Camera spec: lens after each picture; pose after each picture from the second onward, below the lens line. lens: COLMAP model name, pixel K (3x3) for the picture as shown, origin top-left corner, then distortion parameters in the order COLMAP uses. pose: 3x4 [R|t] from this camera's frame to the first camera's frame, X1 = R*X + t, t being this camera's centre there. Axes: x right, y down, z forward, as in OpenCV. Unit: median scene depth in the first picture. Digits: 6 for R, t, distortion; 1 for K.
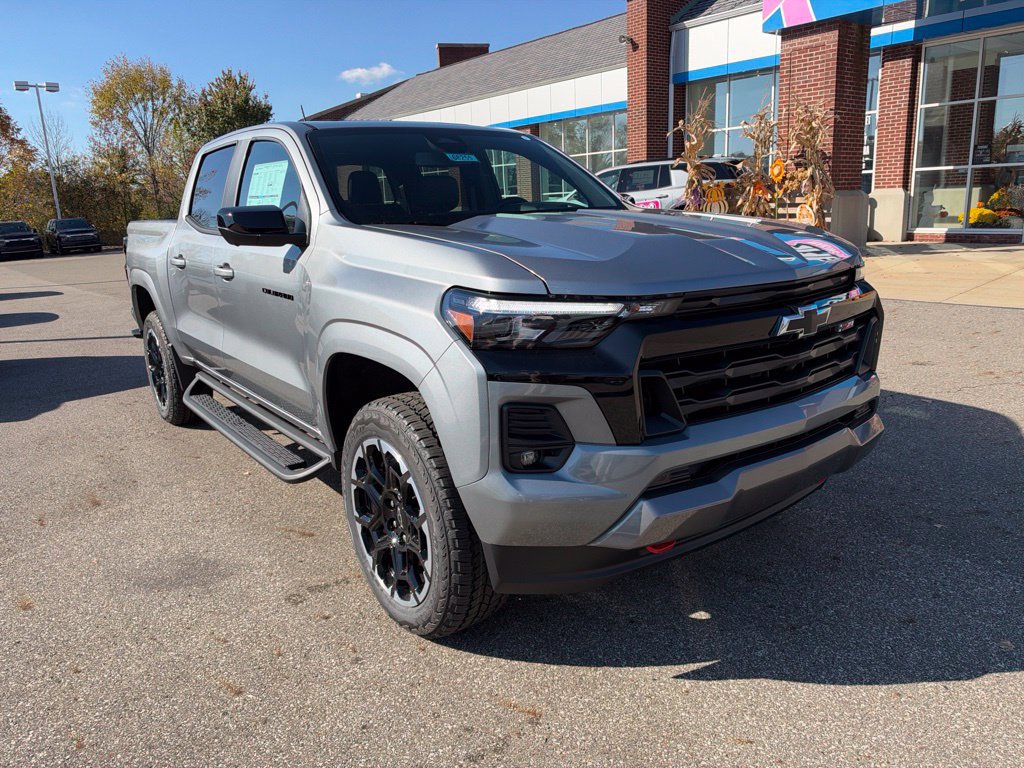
lens RADIAL K [[767.0, 0, 523.8], [0, 767.0, 382.3], [0, 0, 1]] dist [-0.014836, -0.005697]
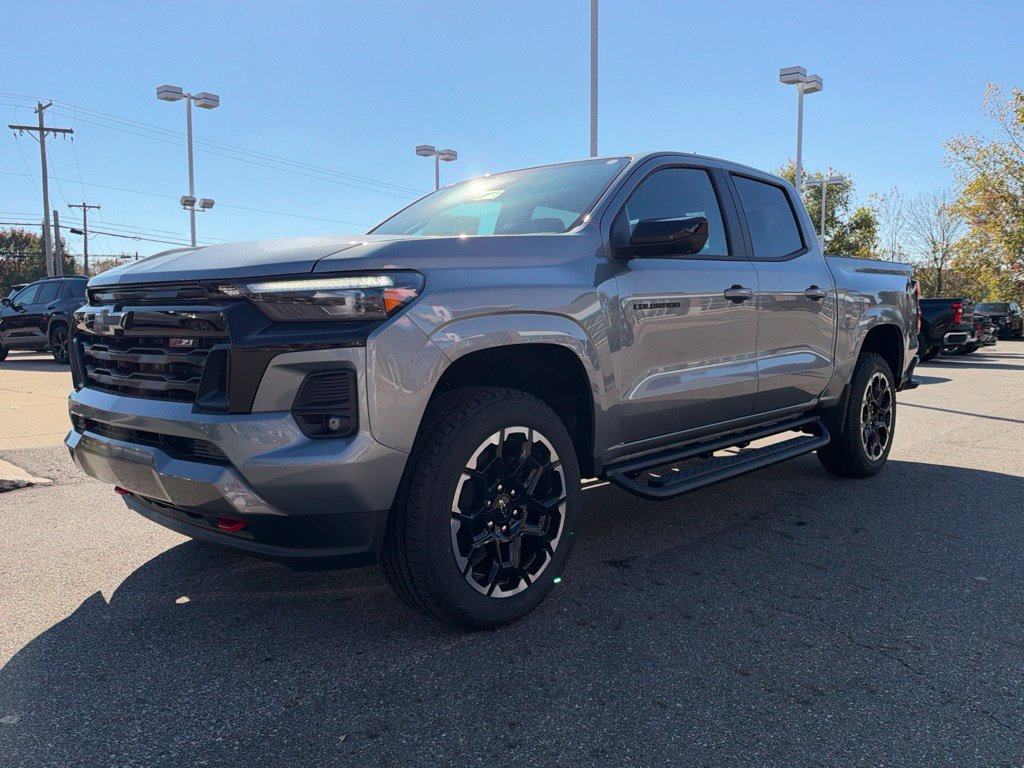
lens RADIAL K [[828.8, 0, 506.8], [0, 828.8, 404.8], [0, 0, 1]] dist [0.003795, -0.012699]
pose [[0.184894, 0.155704, -0.970346, 1.251965], [-0.237044, 0.965283, 0.109724, -0.174143], [0.953742, 0.209727, 0.215383, 1.007212]]
